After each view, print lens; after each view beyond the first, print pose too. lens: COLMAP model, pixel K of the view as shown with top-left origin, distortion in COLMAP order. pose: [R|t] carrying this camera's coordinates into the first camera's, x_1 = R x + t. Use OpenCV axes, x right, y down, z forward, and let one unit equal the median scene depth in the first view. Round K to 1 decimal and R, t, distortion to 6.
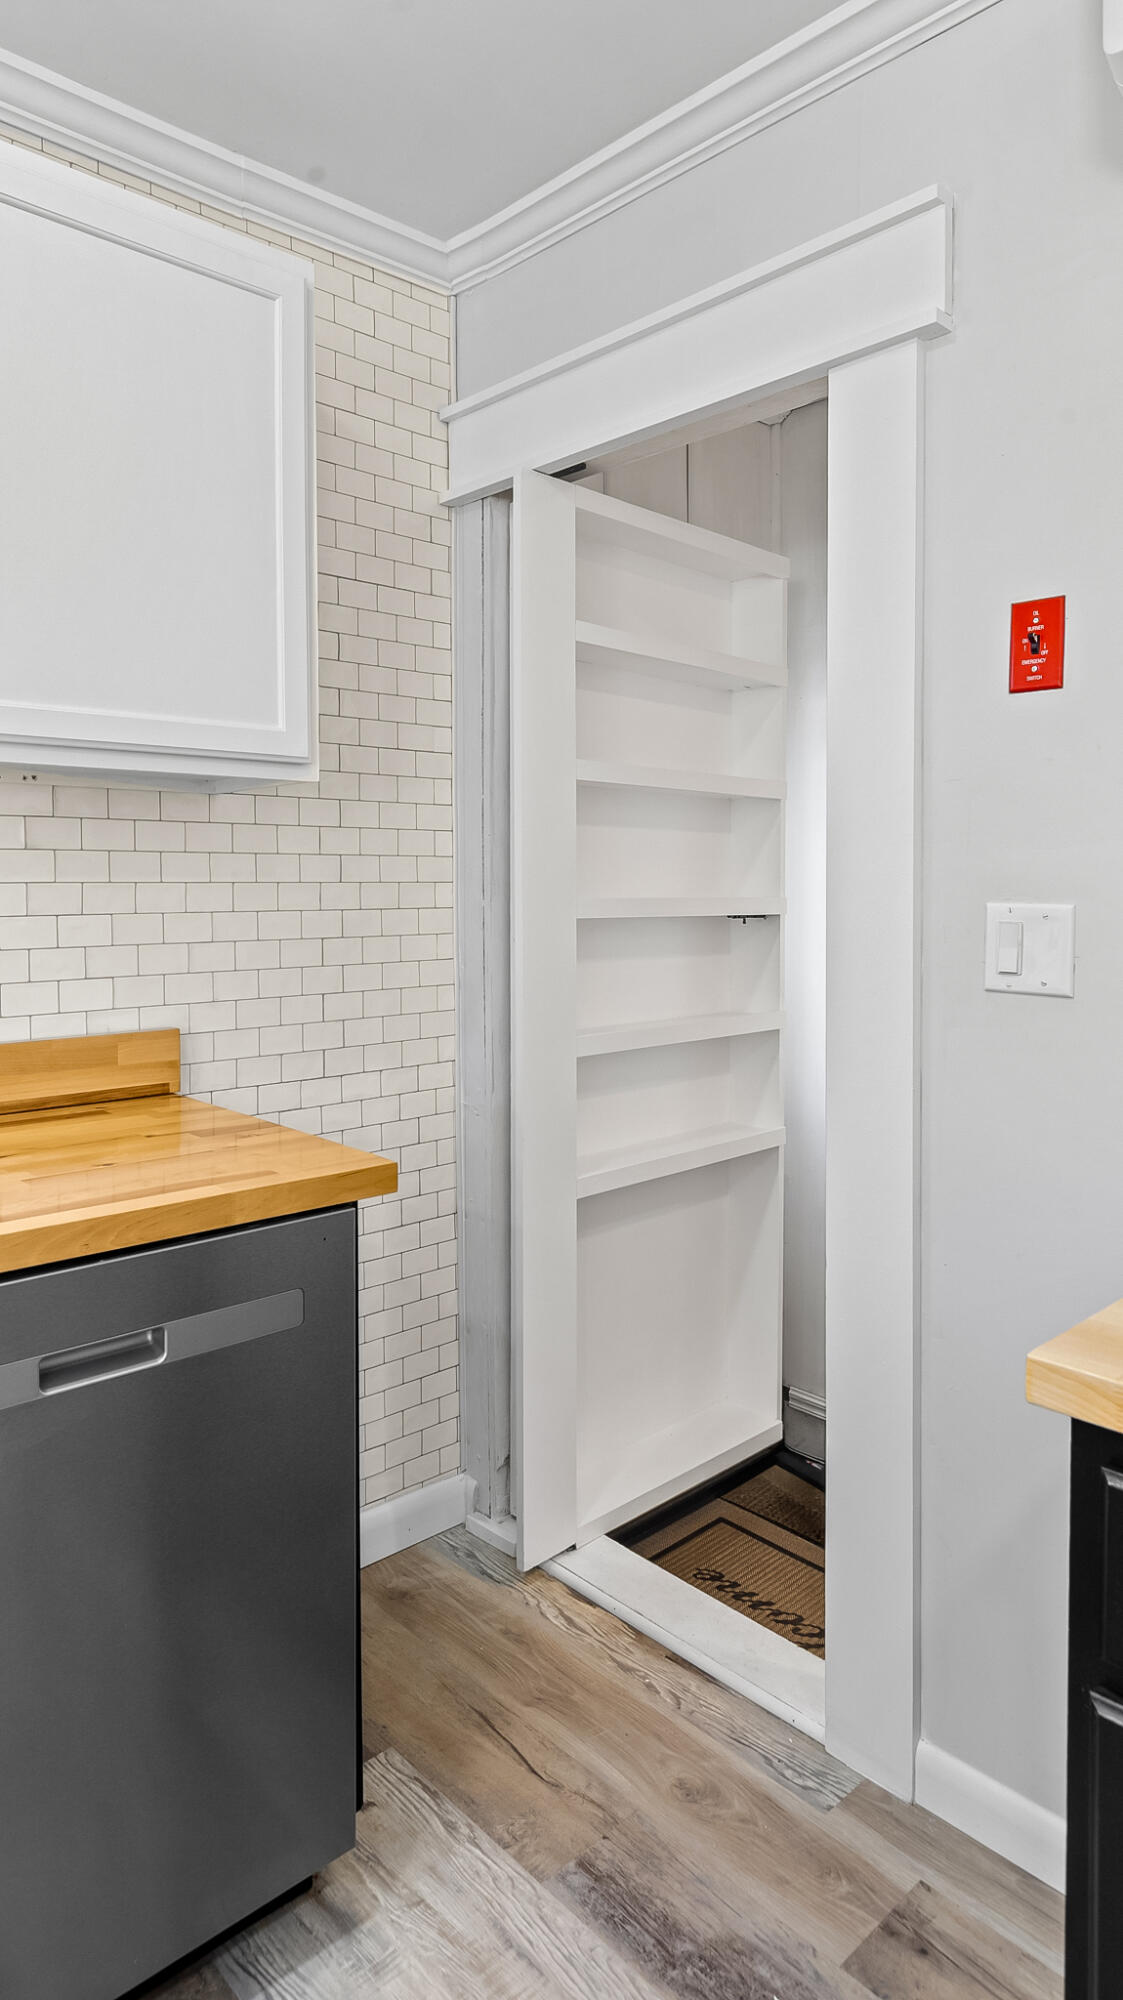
lens RADIAL K [[1211.9, 0, 612.3], [0, 1211.9, 887.9], [0, 0, 1]] dist [-0.000420, 0.000391]
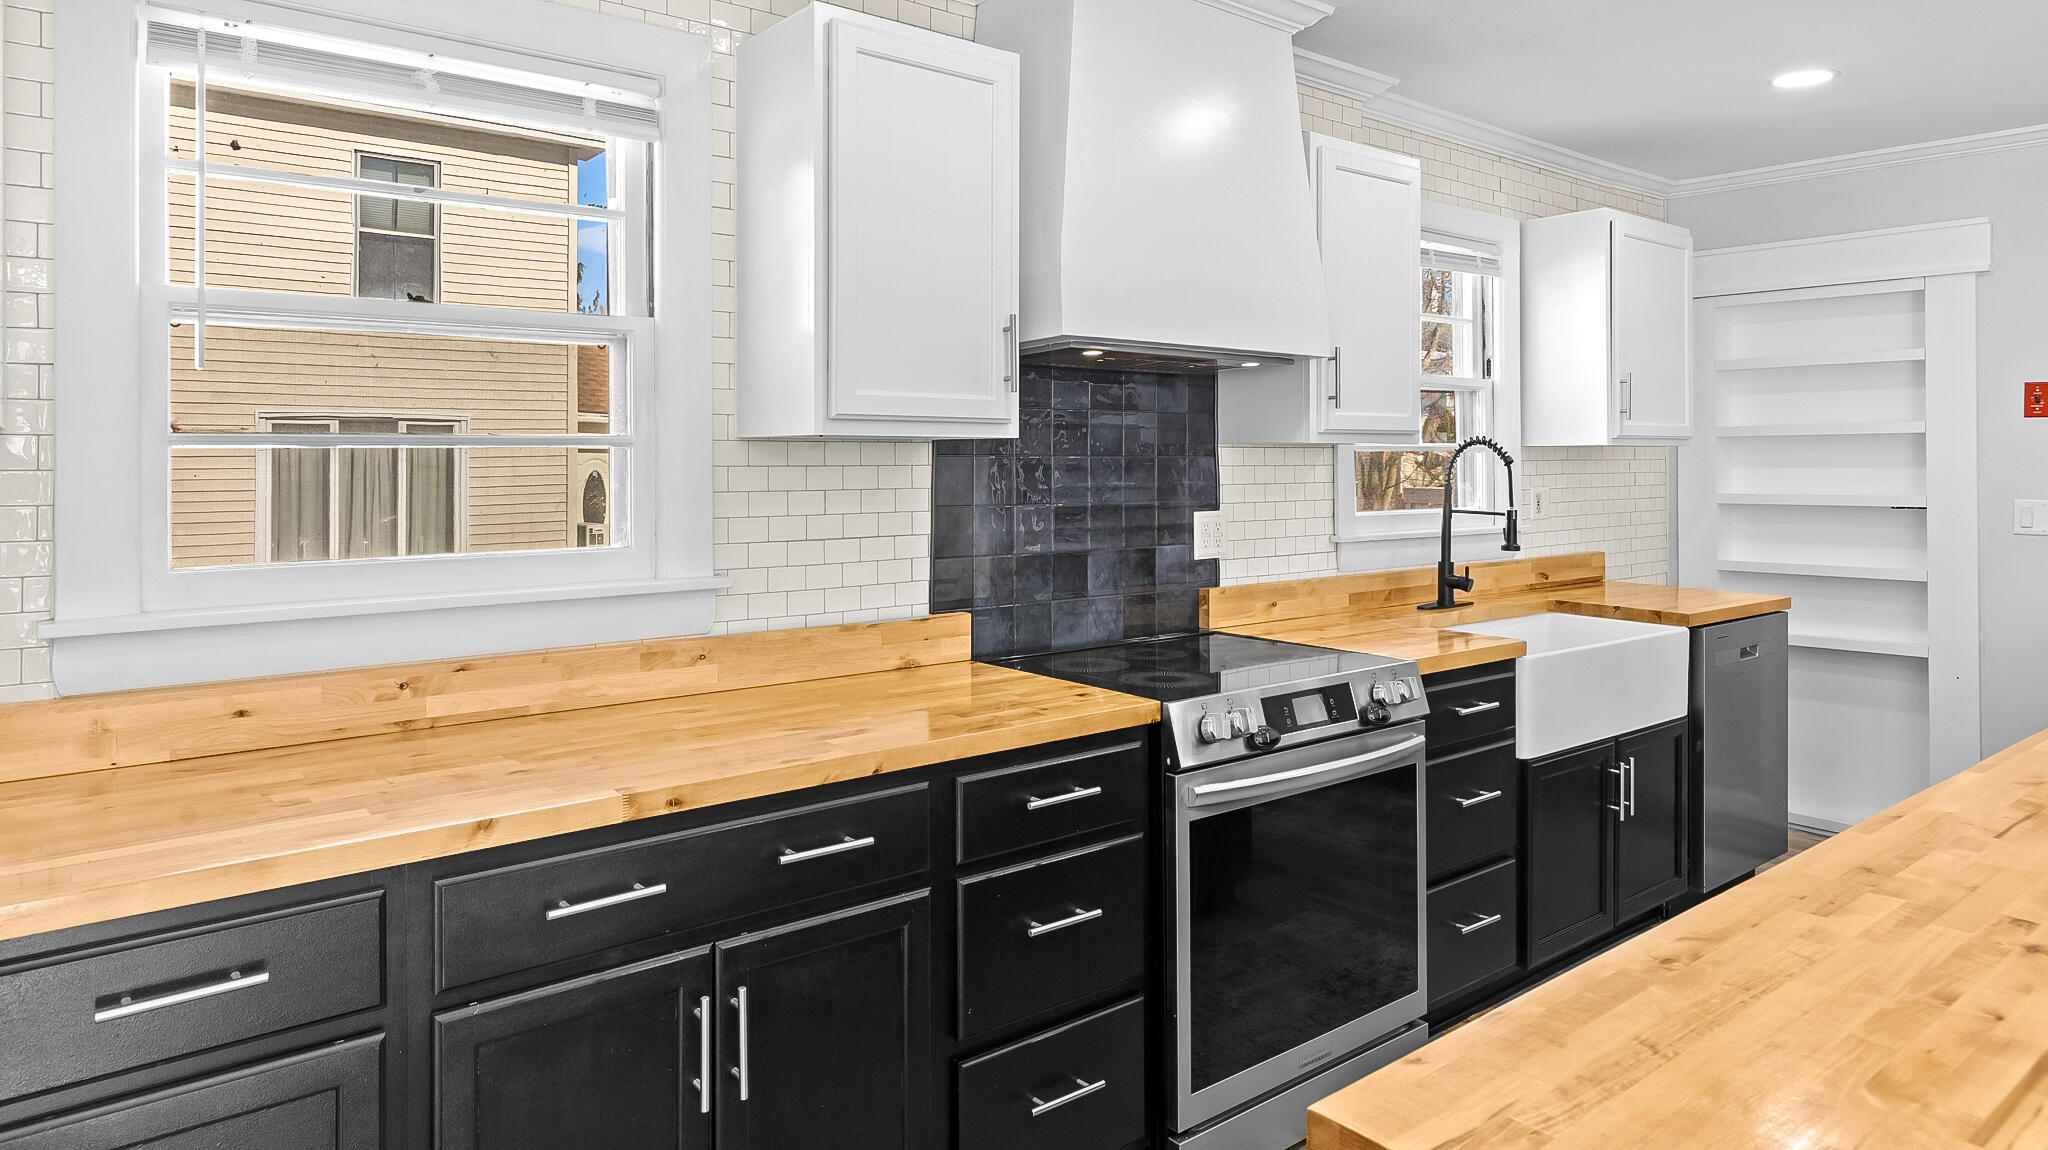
lens RADIAL K [[1240.9, 0, 1034.7], [0, 1240.9, 442.7], [0, 0, 1]] dist [-0.000420, 0.000391]
pose [[0.995820, -0.002963, -0.091295, -1.240492], [0.001224, 0.999817, -0.019105, -0.048985], [0.091335, 0.018913, 0.995641, -1.473760]]
